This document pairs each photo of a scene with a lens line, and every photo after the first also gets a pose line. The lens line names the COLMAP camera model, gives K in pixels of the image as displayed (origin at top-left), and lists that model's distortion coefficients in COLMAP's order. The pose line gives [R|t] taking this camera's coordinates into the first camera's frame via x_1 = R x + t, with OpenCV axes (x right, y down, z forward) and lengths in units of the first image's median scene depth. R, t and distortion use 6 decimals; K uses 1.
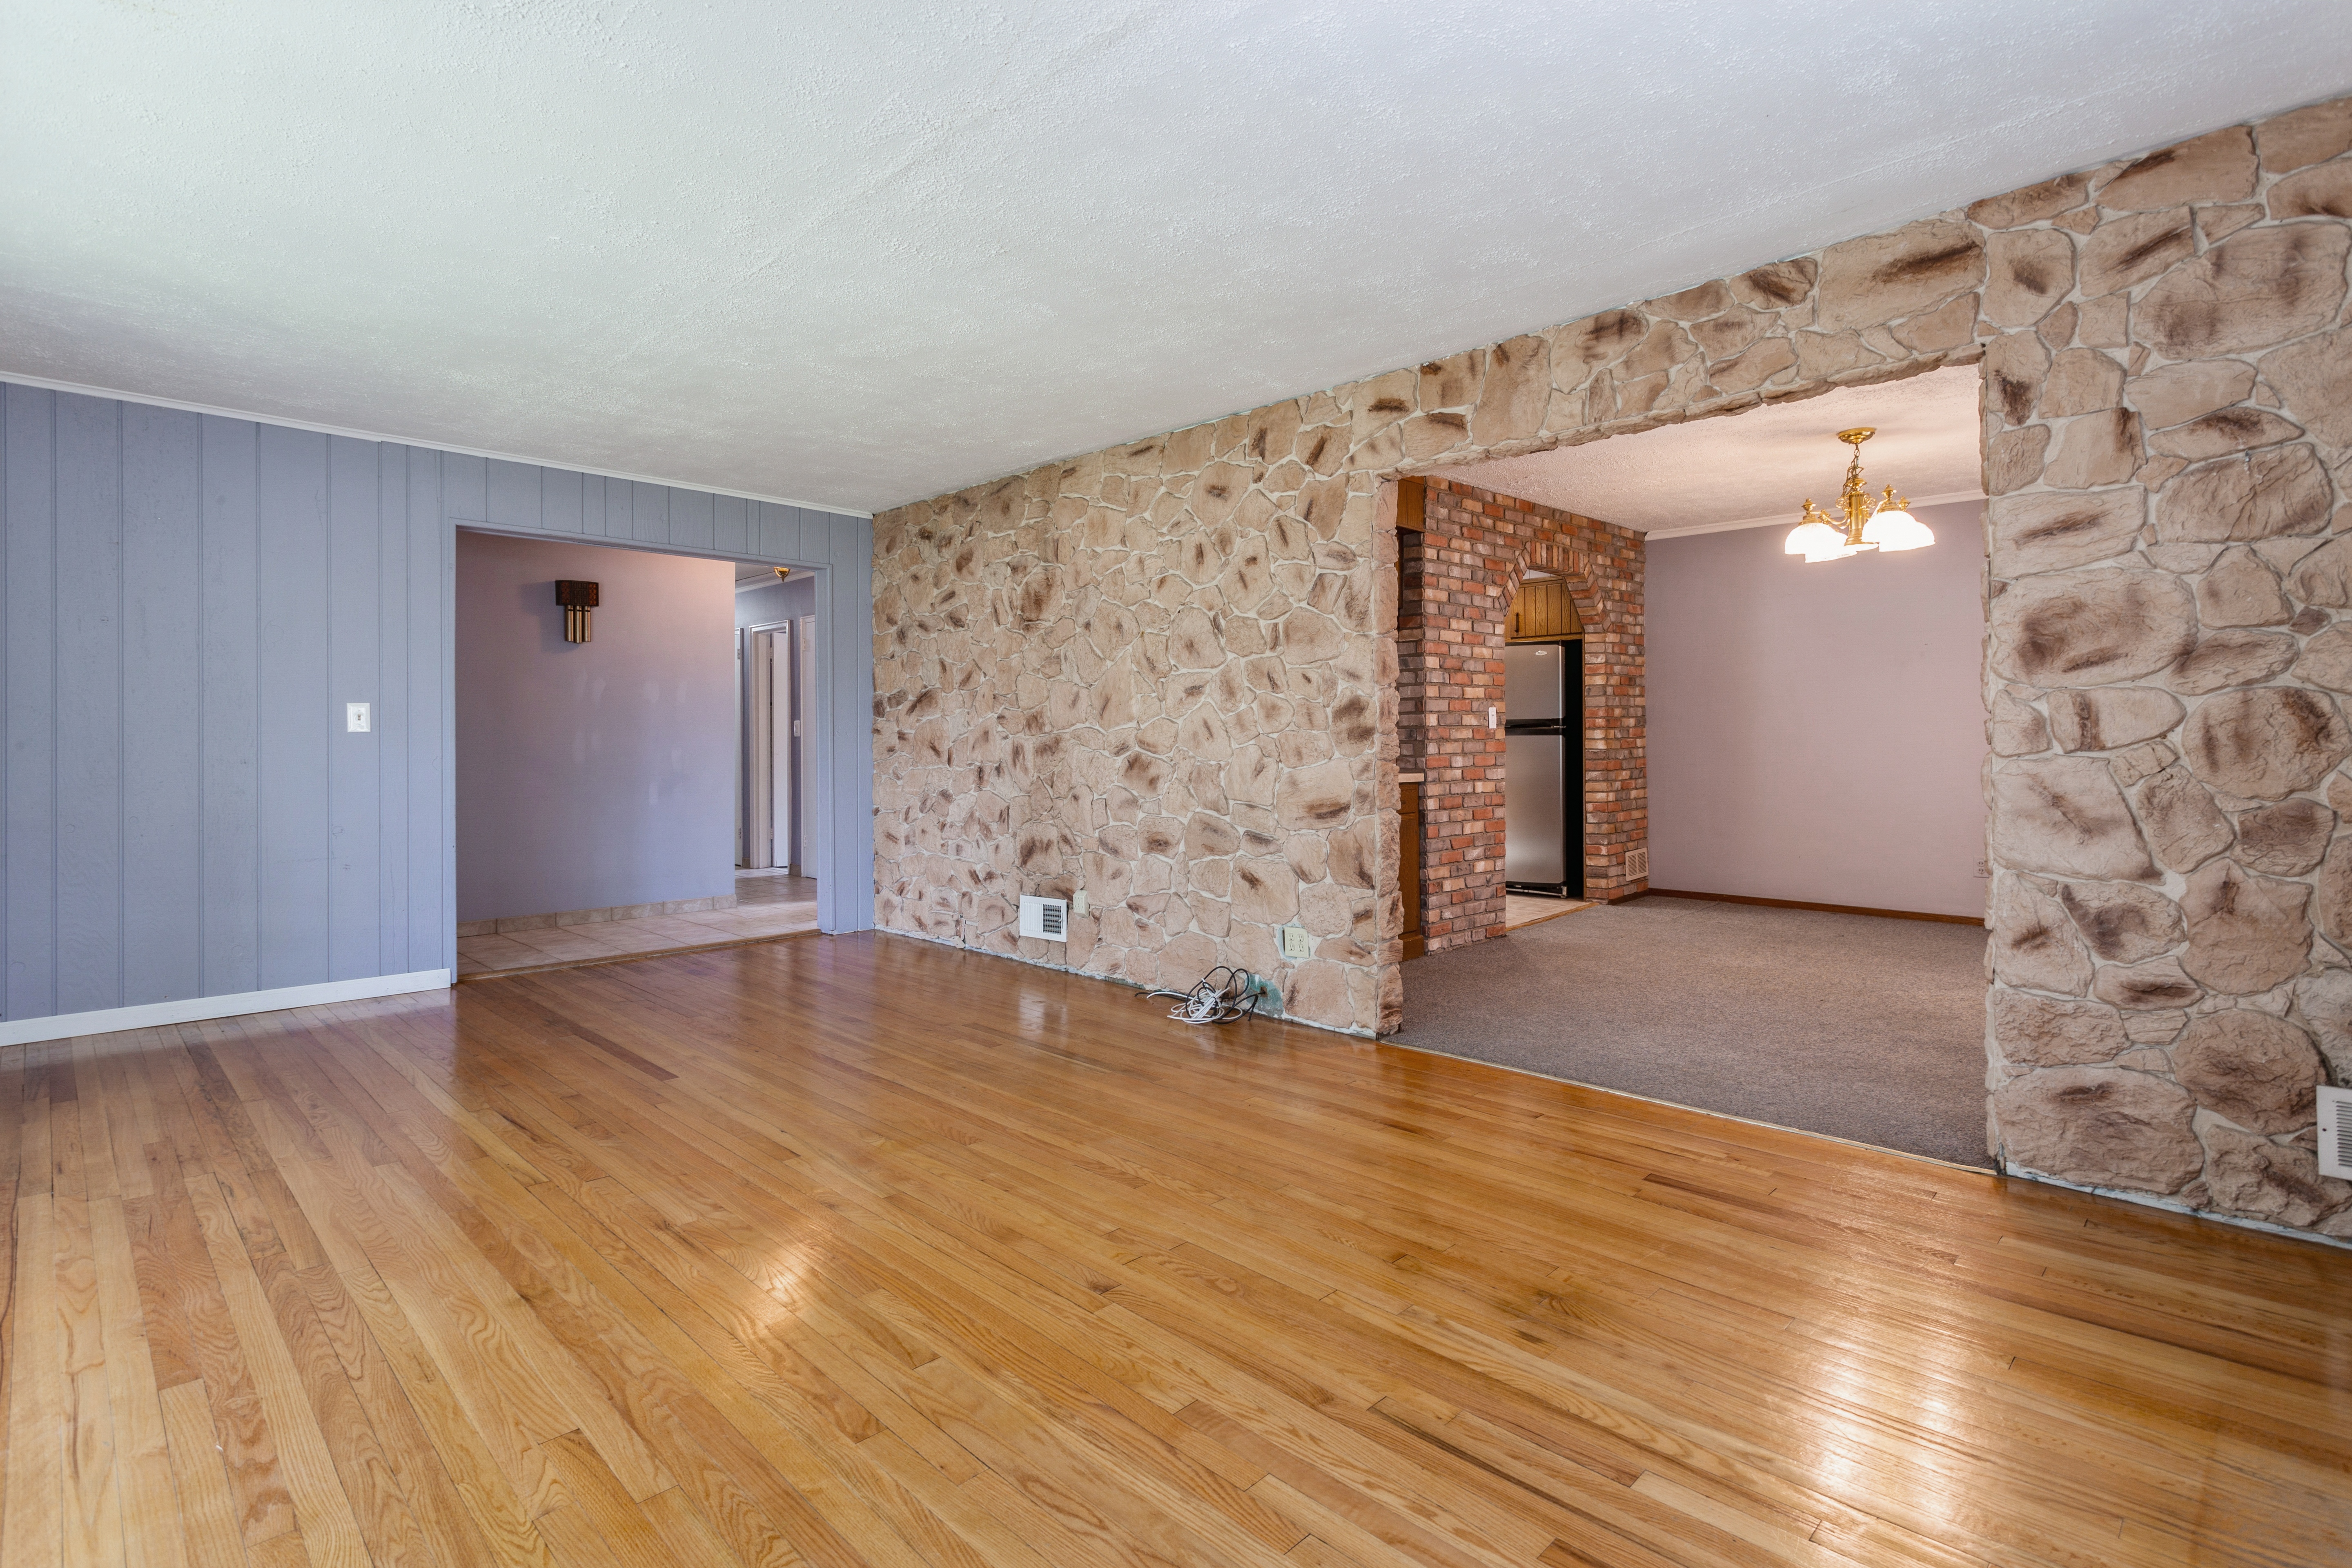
lens RADIAL K [[1127.5, 0, 1176.2], [0, 1127.5, 770.3], [0, 0, 1]] dist [0.012081, -0.000754]
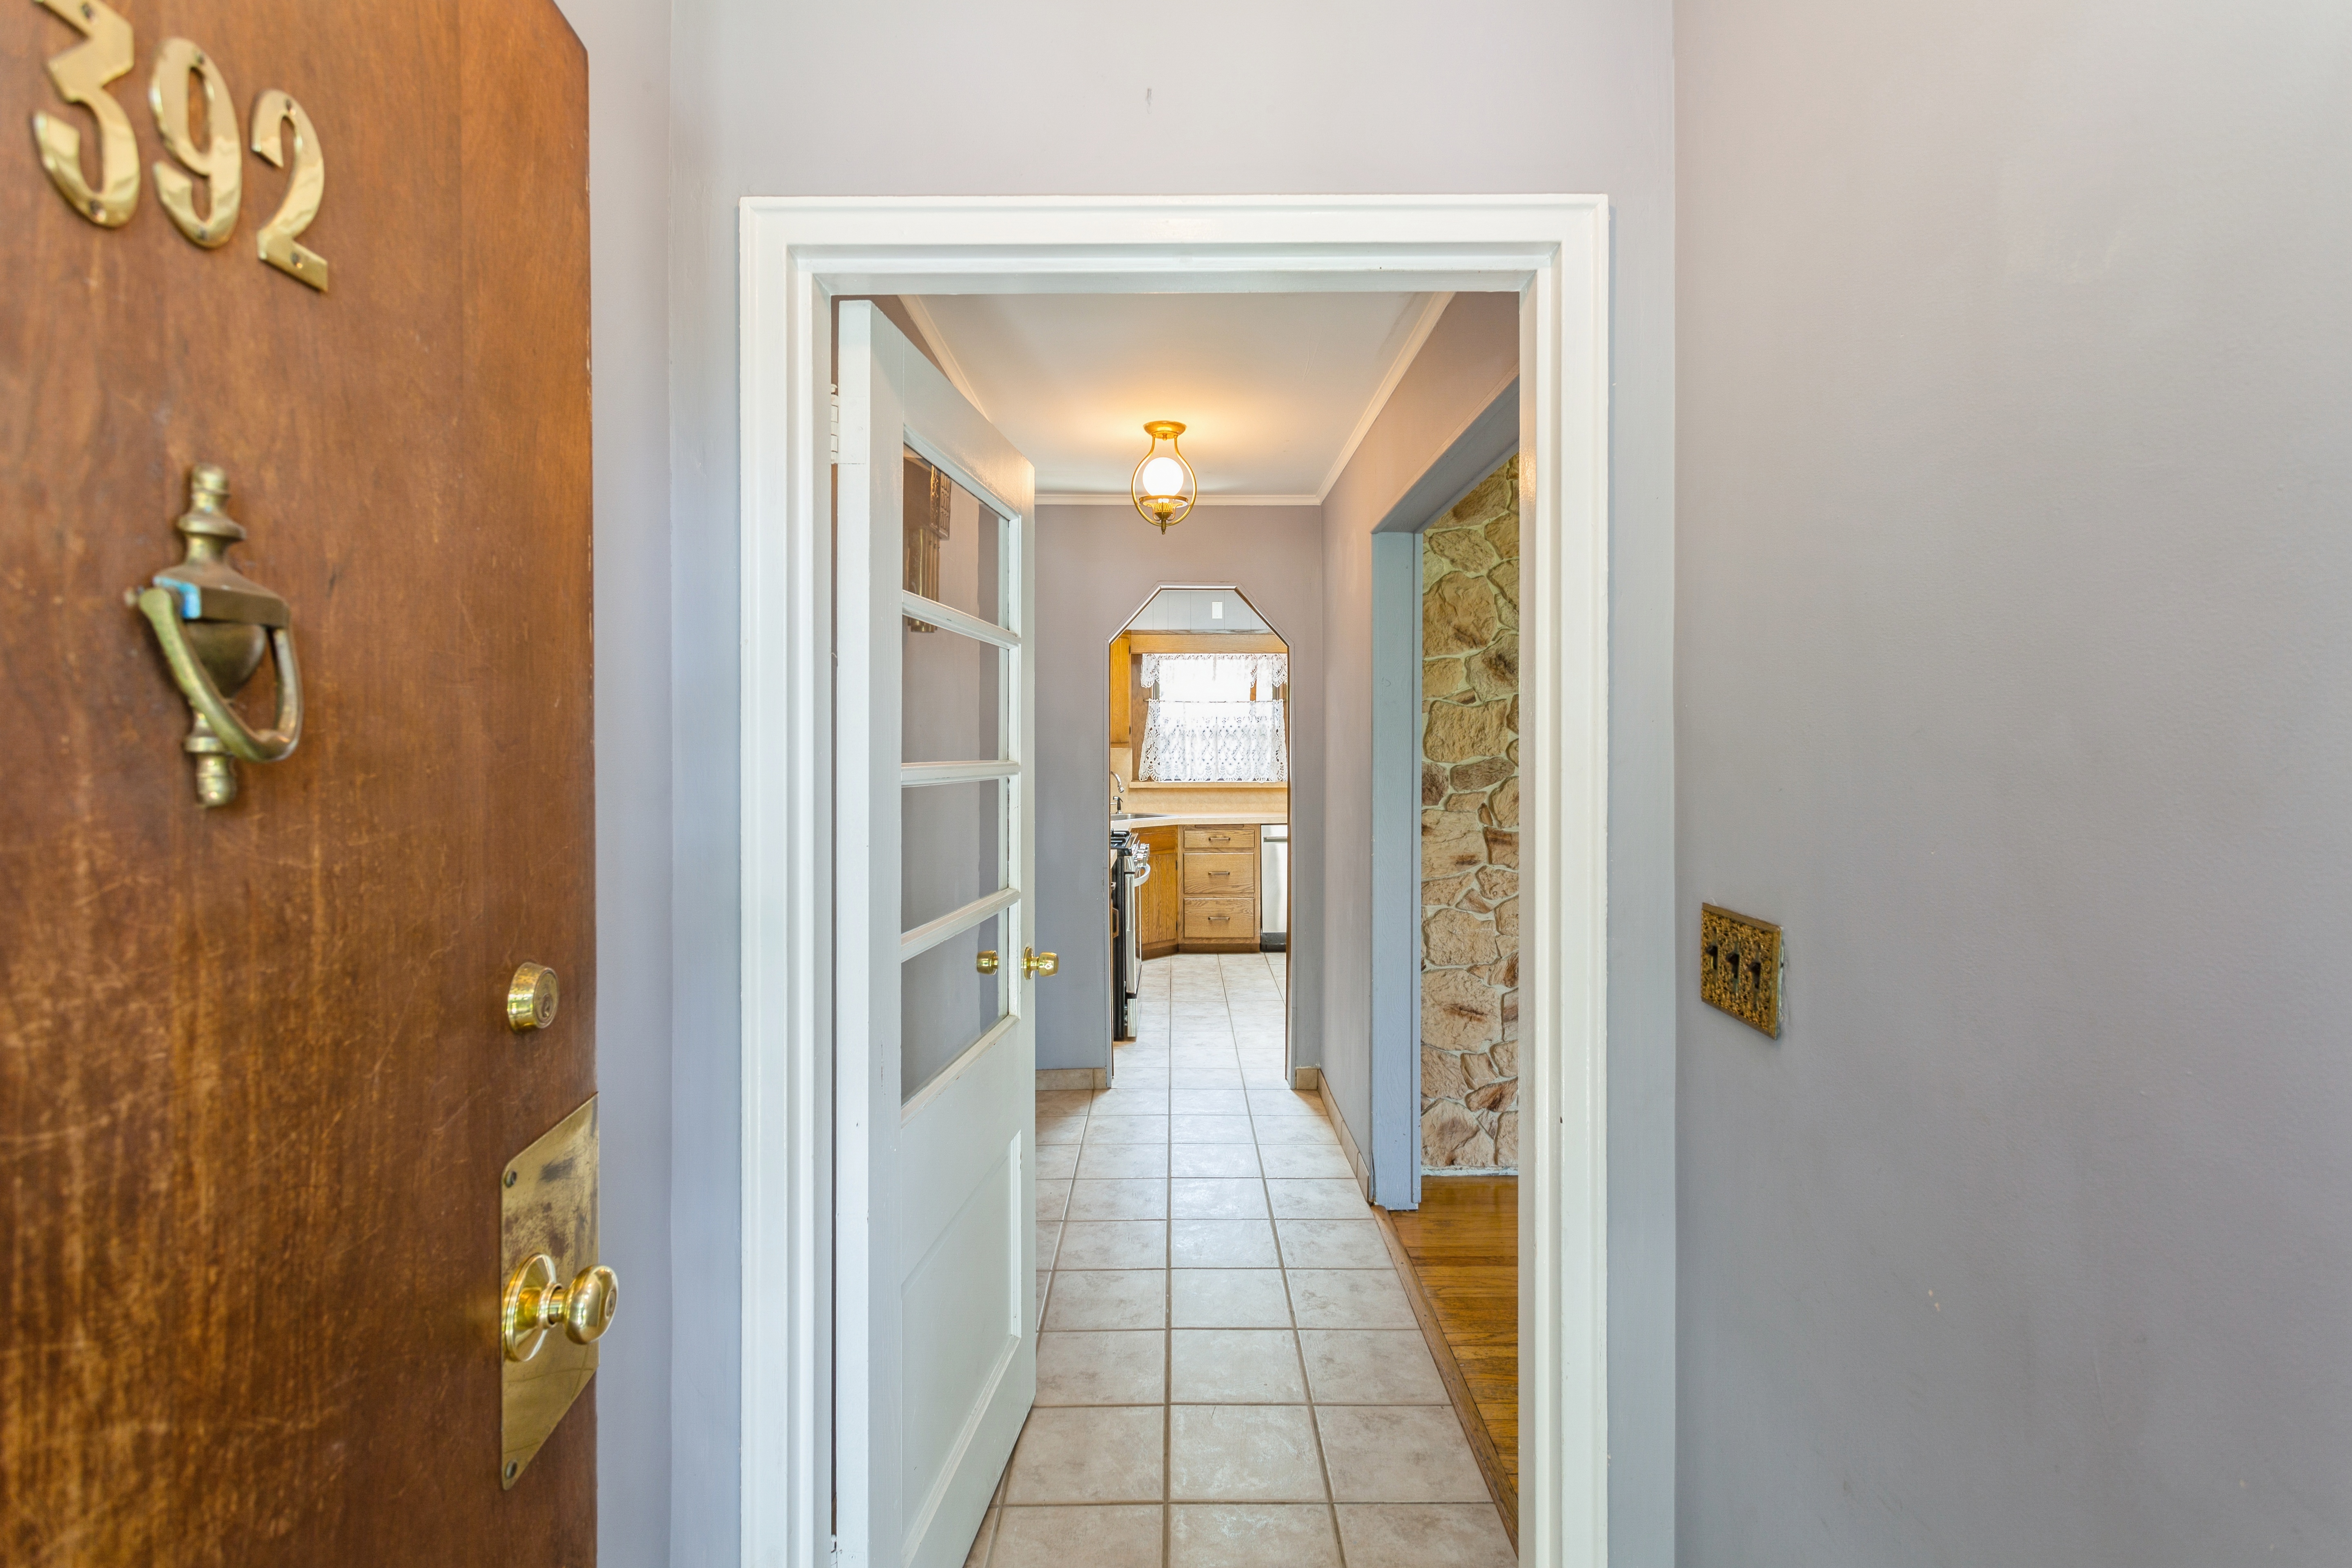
lens RADIAL K [[1127.5, 0, 1175.6], [0, 1127.5, 777.9], [0, 0, 1]] dist [0.012081, -0.000754]
pose [[0.707782, -0.000894, 0.706430, -0.768993], [0.011300, 0.999886, -0.010056, -0.057047], [-0.706340, 0.015100, 0.707711, 0.689152]]
